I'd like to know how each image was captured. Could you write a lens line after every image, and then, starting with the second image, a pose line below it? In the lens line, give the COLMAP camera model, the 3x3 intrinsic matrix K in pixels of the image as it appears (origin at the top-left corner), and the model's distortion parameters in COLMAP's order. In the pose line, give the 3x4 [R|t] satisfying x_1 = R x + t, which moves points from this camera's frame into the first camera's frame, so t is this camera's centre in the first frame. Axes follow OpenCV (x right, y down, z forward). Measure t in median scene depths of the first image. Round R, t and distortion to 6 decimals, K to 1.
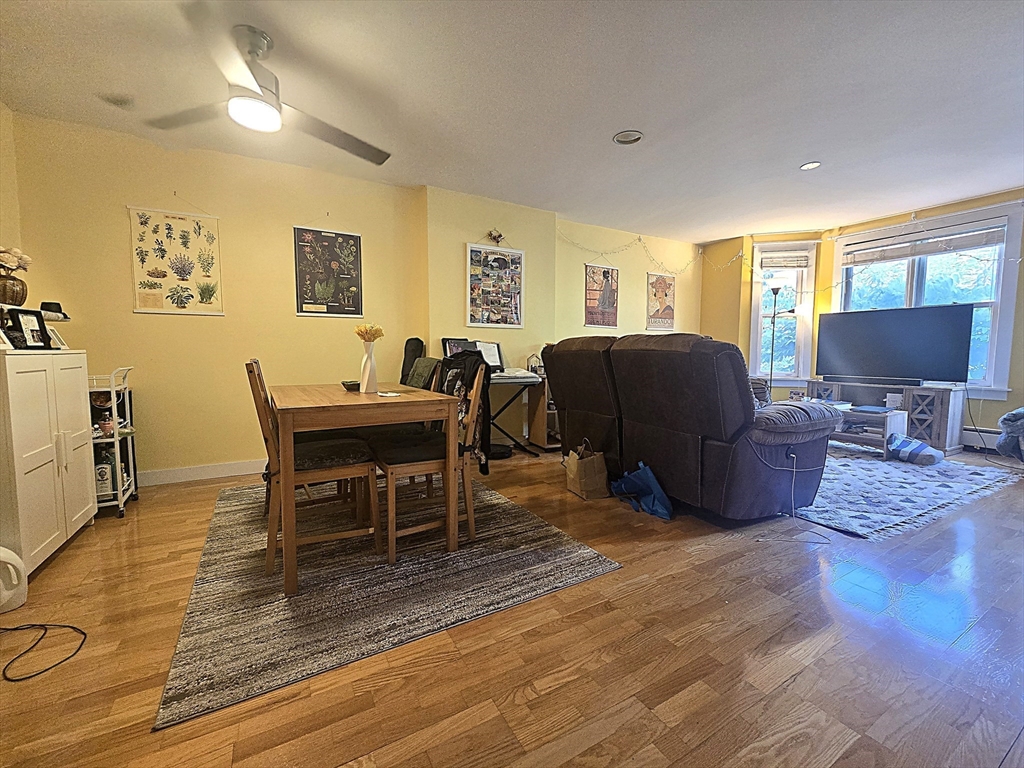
lens RADIAL K [[419.0, 0, 518.9], [0, 419.0, 379.5], [0, 0, 1]] dist [-0.001511, -0.001109]
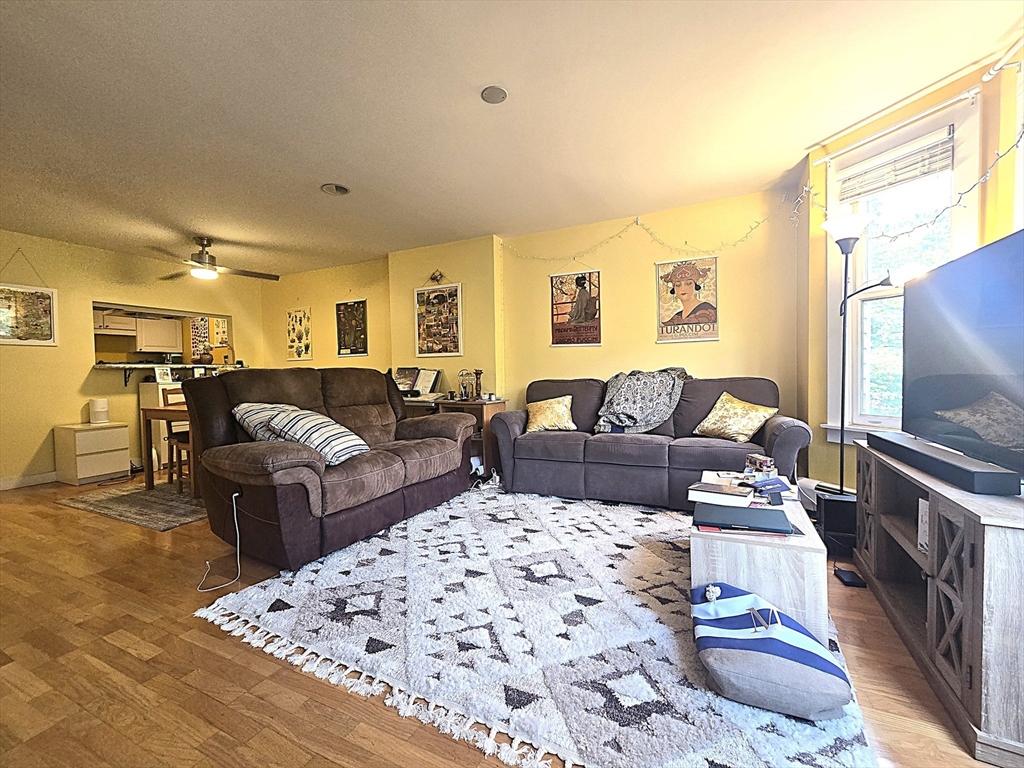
lens RADIAL K [[419.0, 0, 514.3], [0, 419.0, 382.8], [0, 0, 1]] dist [-0.001511, -0.001109]
pose [[0.564358, 0.009022, -0.825481, 1.124963], [-0.035792, 0.999267, -0.013549, -0.051346], [0.824754, 0.037192, 0.564267, 0.609838]]
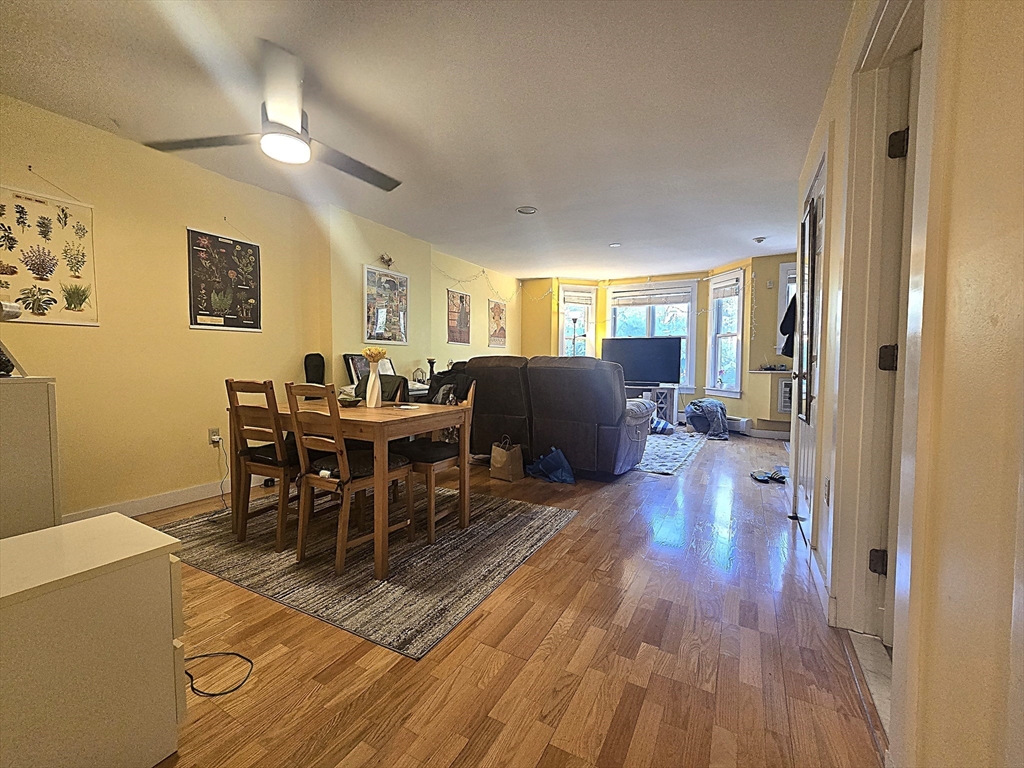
lens RADIAL K [[419.0, 0, 517.0], [0, 419.0, 380.4], [0, 0, 1]] dist [-0.001511, -0.001109]
pose [[0.855193, -0.022000, 0.517842, -0.375291], [0.031614, 0.999453, -0.009748, -0.011275], [-0.517344, 0.024708, 0.855421, -0.102060]]
